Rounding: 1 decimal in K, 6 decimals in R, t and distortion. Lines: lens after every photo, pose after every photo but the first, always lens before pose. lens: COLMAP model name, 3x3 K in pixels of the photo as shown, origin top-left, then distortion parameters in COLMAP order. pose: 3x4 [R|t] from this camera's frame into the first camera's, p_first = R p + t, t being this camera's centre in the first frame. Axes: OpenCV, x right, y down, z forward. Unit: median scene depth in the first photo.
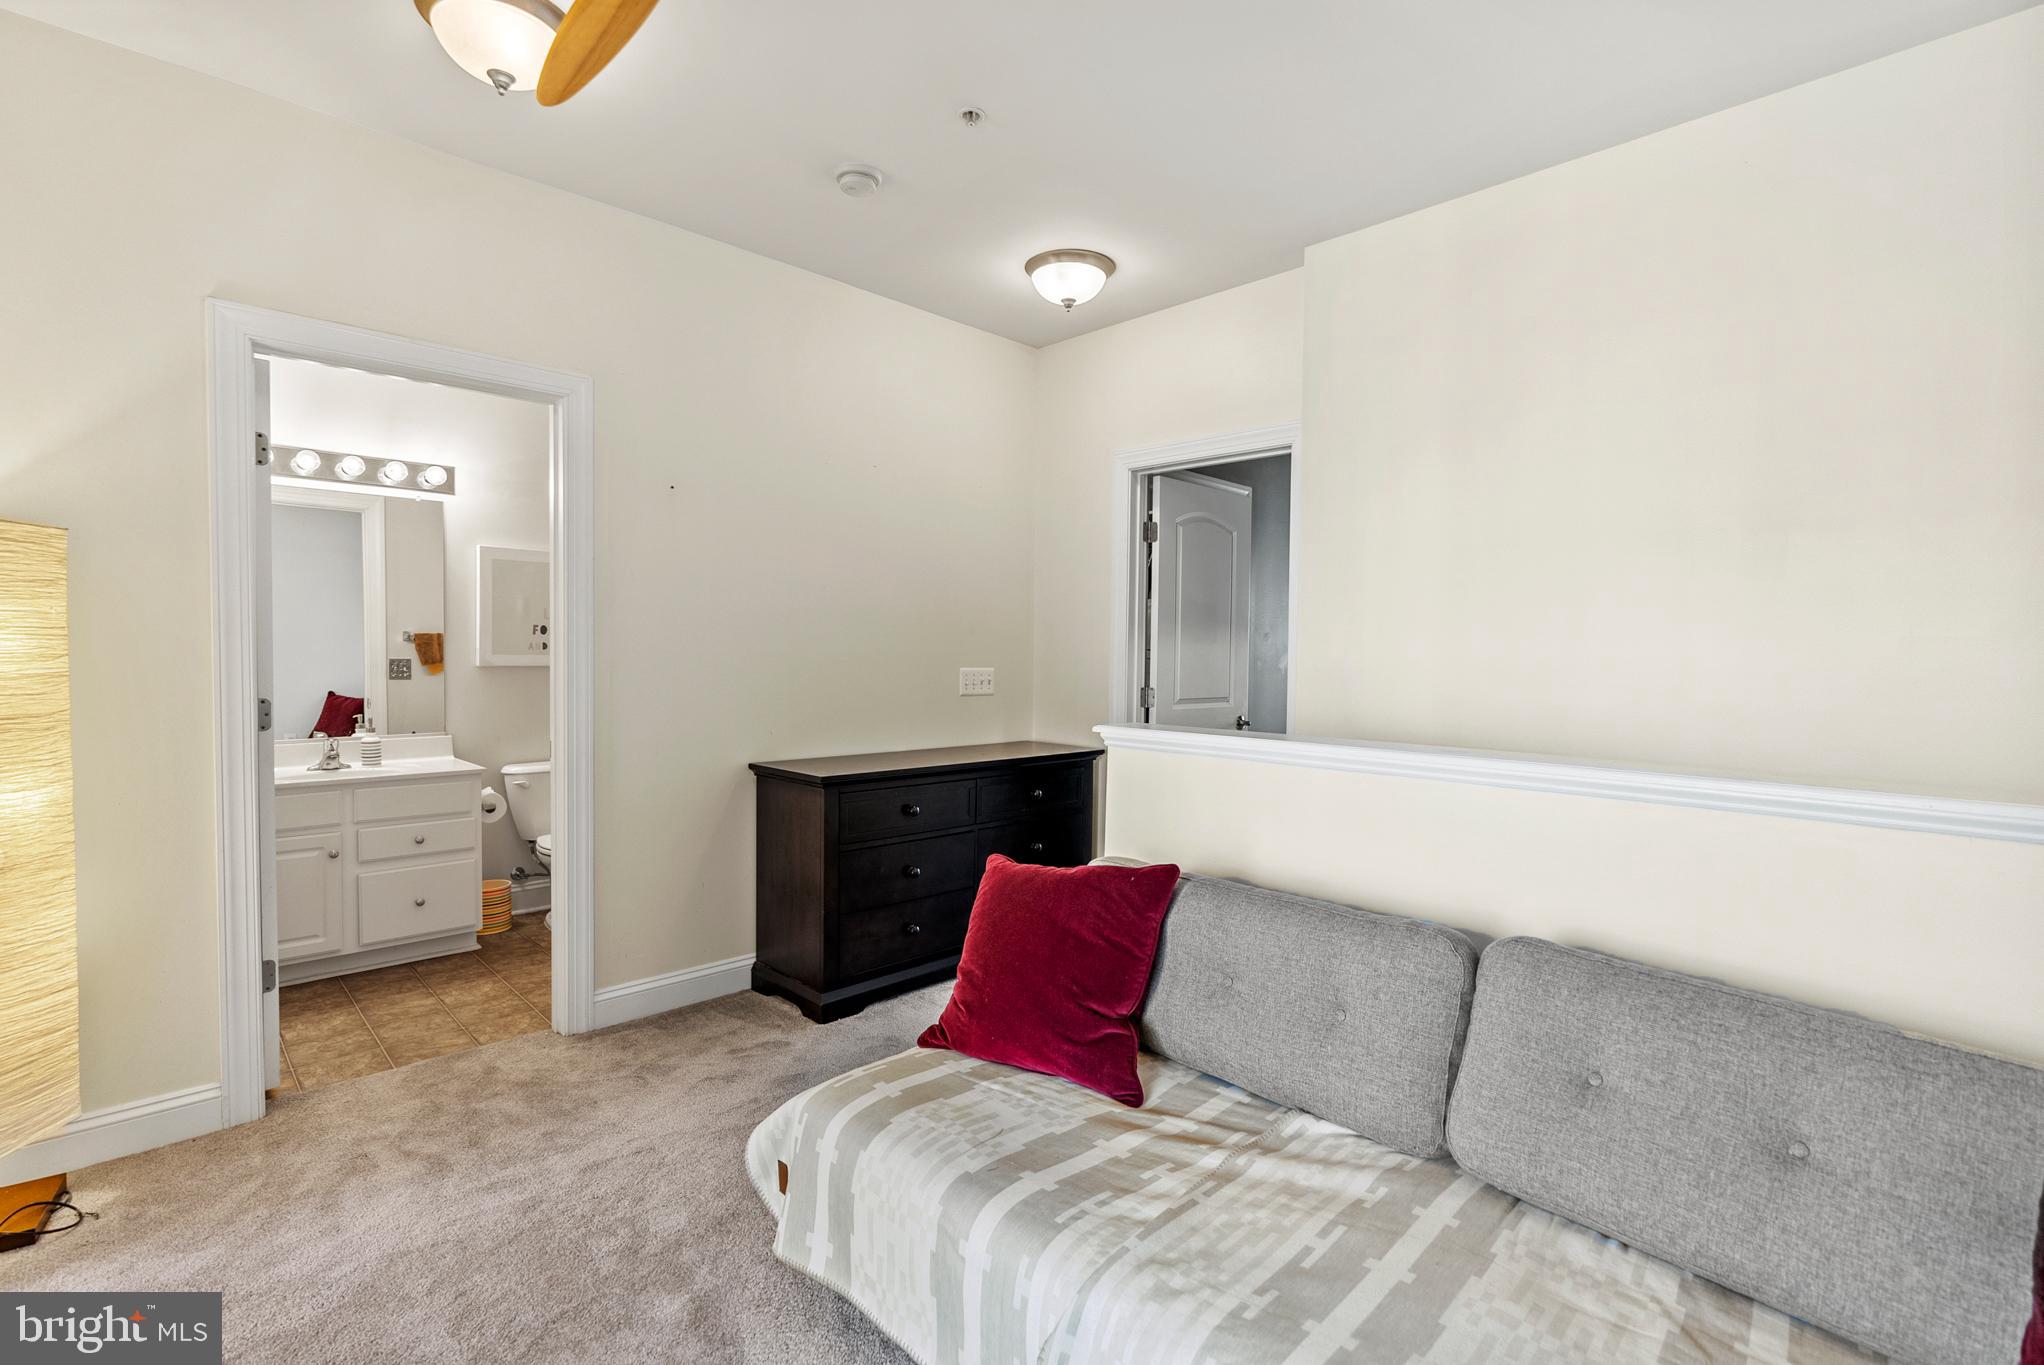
lens RADIAL K [[953.6, 0, 1031.2], [0, 953.6, 665.6], [0, 0, 1]] dist [-0.011818, 0.006760]
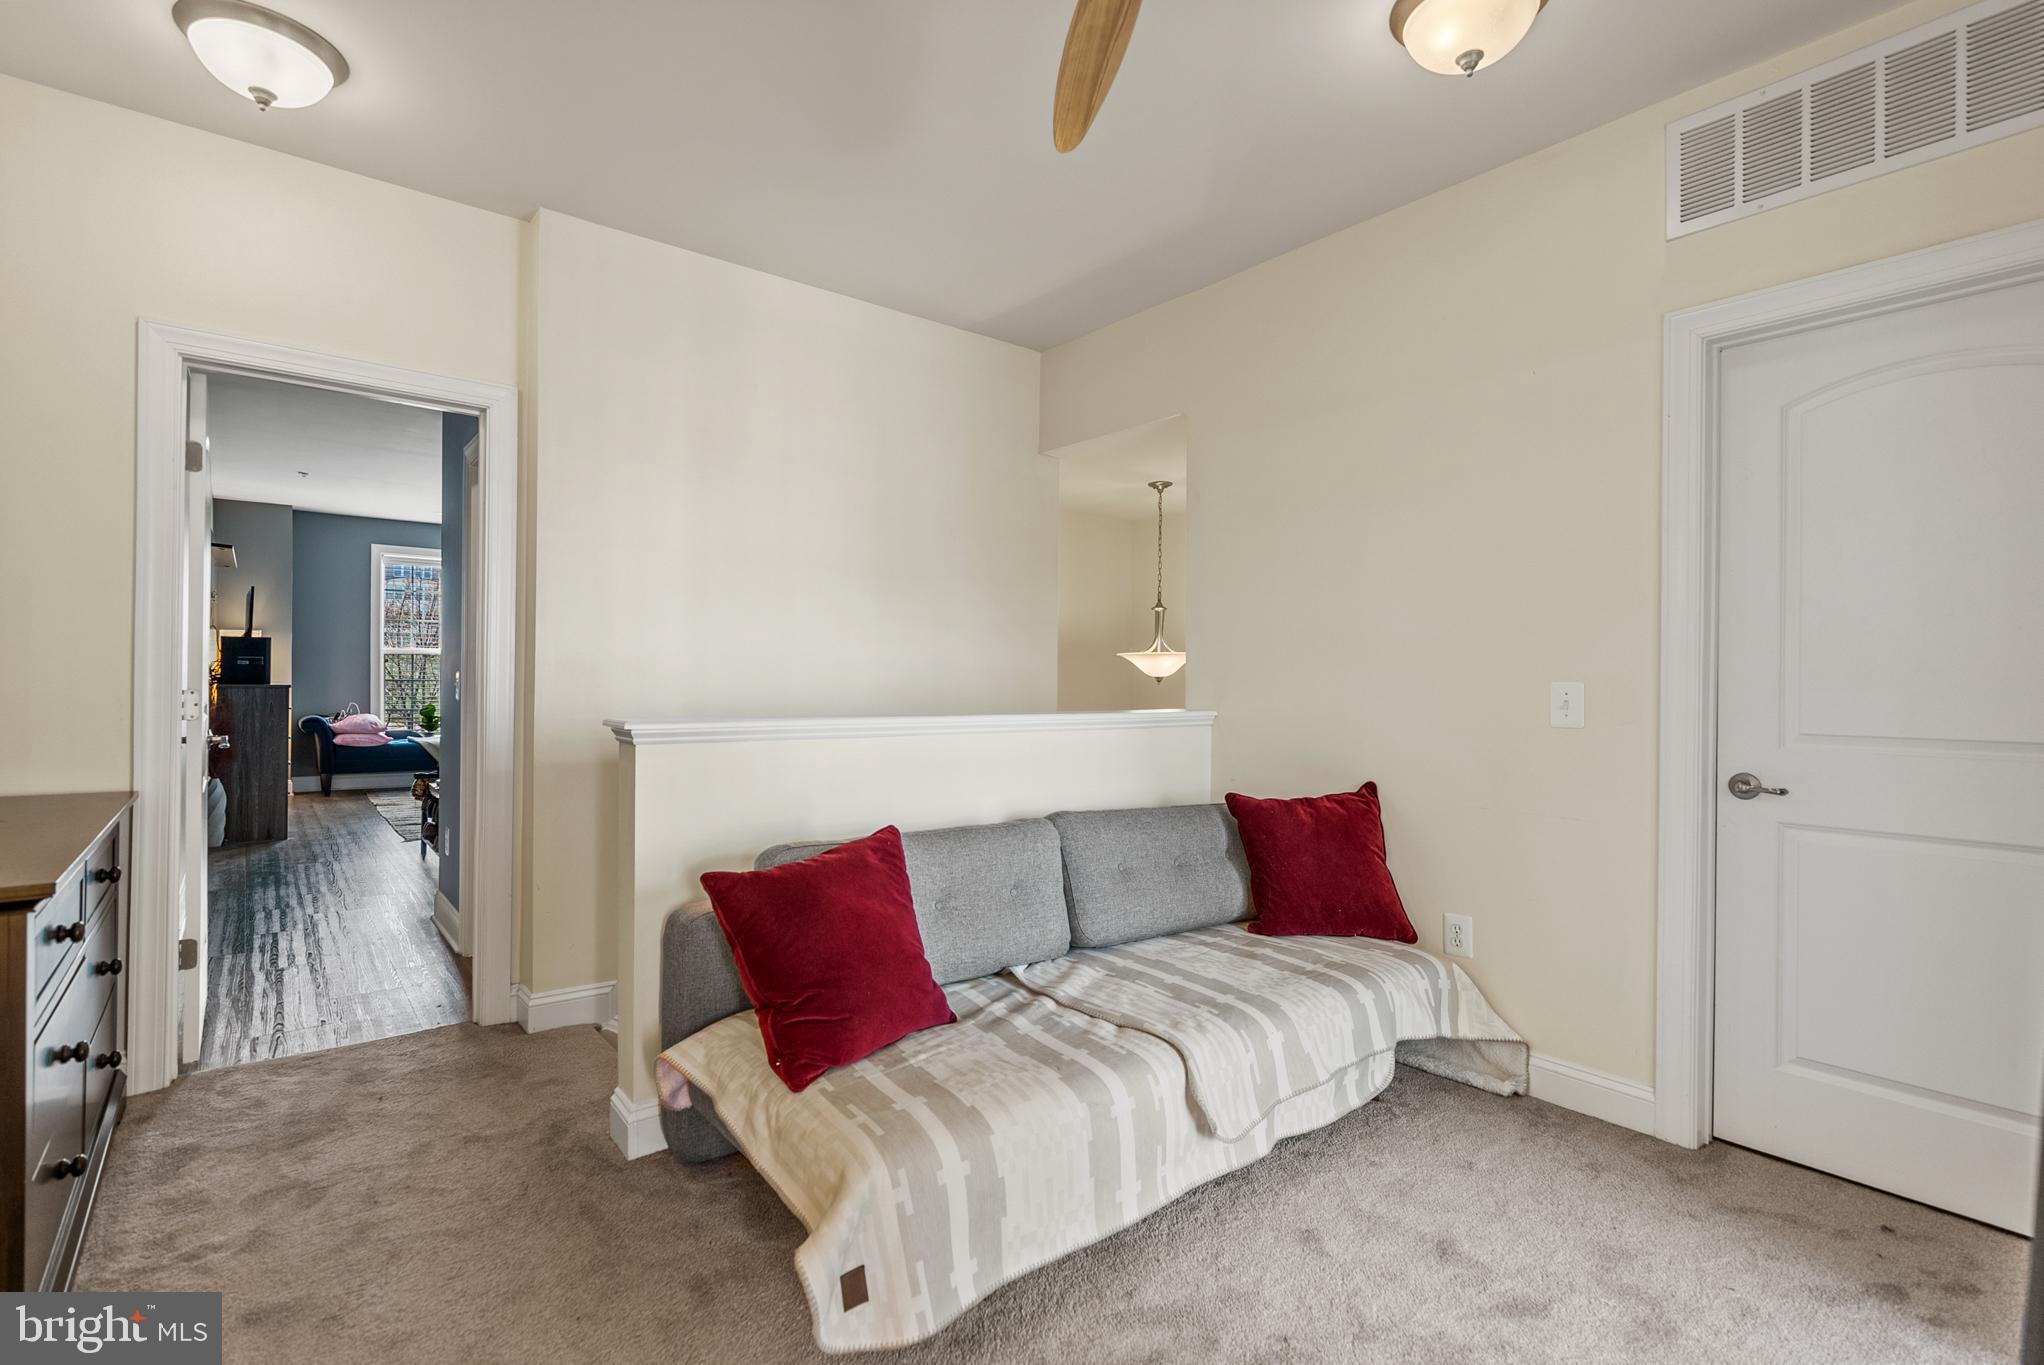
lens RADIAL K [[953.6, 0, 1026.4], [0, 953.6, 670.6], [0, 0, 1]] dist [-0.011818, 0.006760]
pose [[0.083962, -0.002360, 0.996466, -1.187026], [0.006678, 0.999976, 0.001806, 0.025253], [-0.996447, 0.006503, 0.083975, 0.897026]]
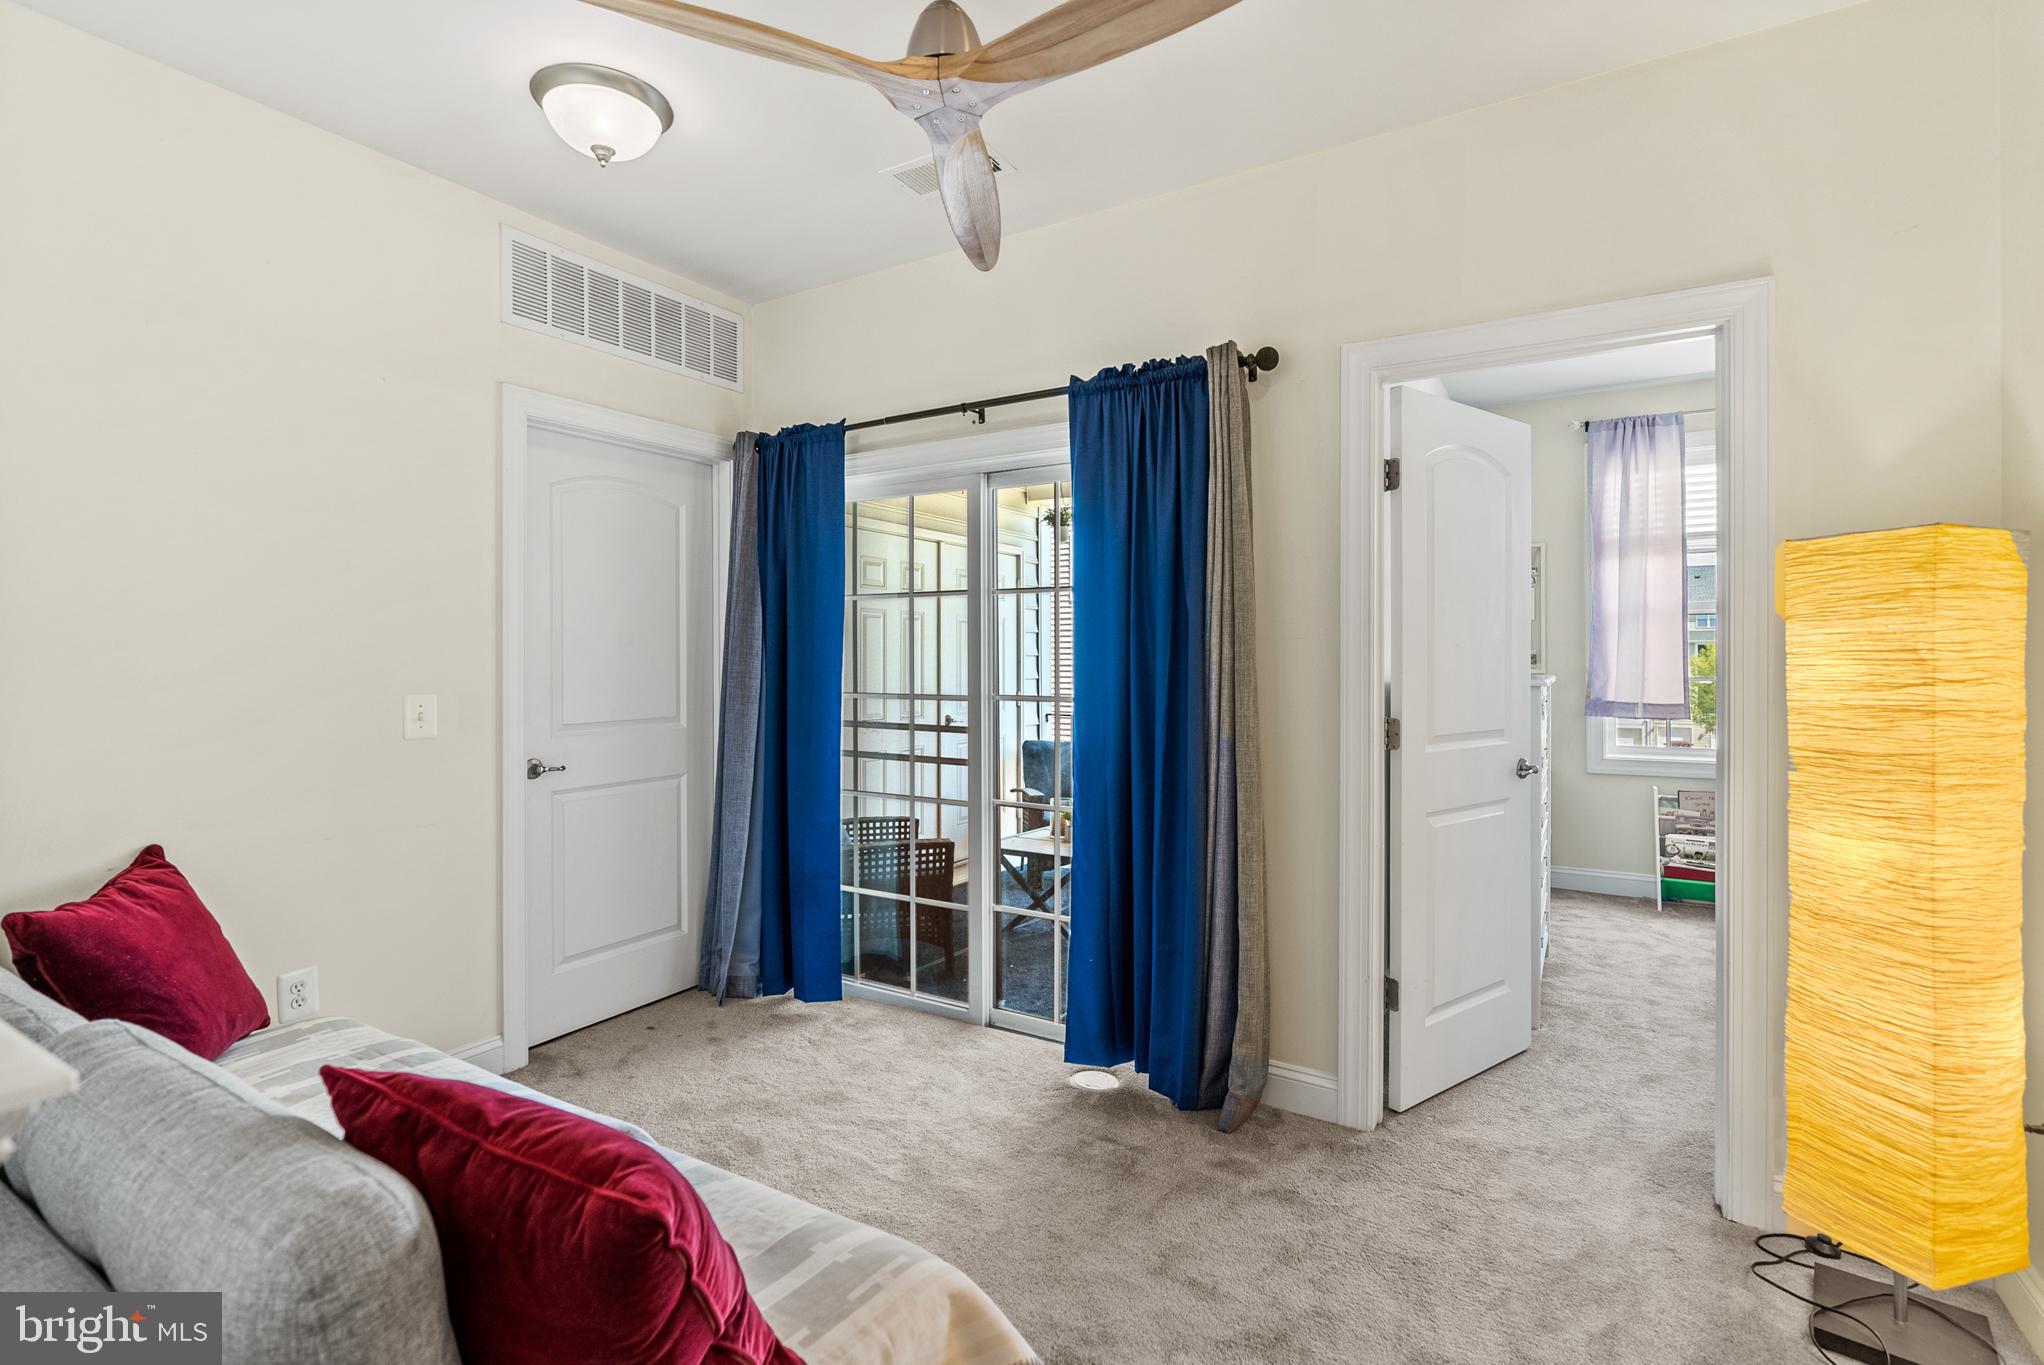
lens RADIAL K [[953.6, 0, 1004.3], [0, 953.6, 640.7], [0, 0, 1]] dist [-0.011818, 0.006760]
pose [[-0.972934, -0.008812, -0.230916, -0.117163], [-0.009127, 0.999958, 0.000296, -0.051499], [0.230904, 0.002396, -0.972974, 1.981314]]
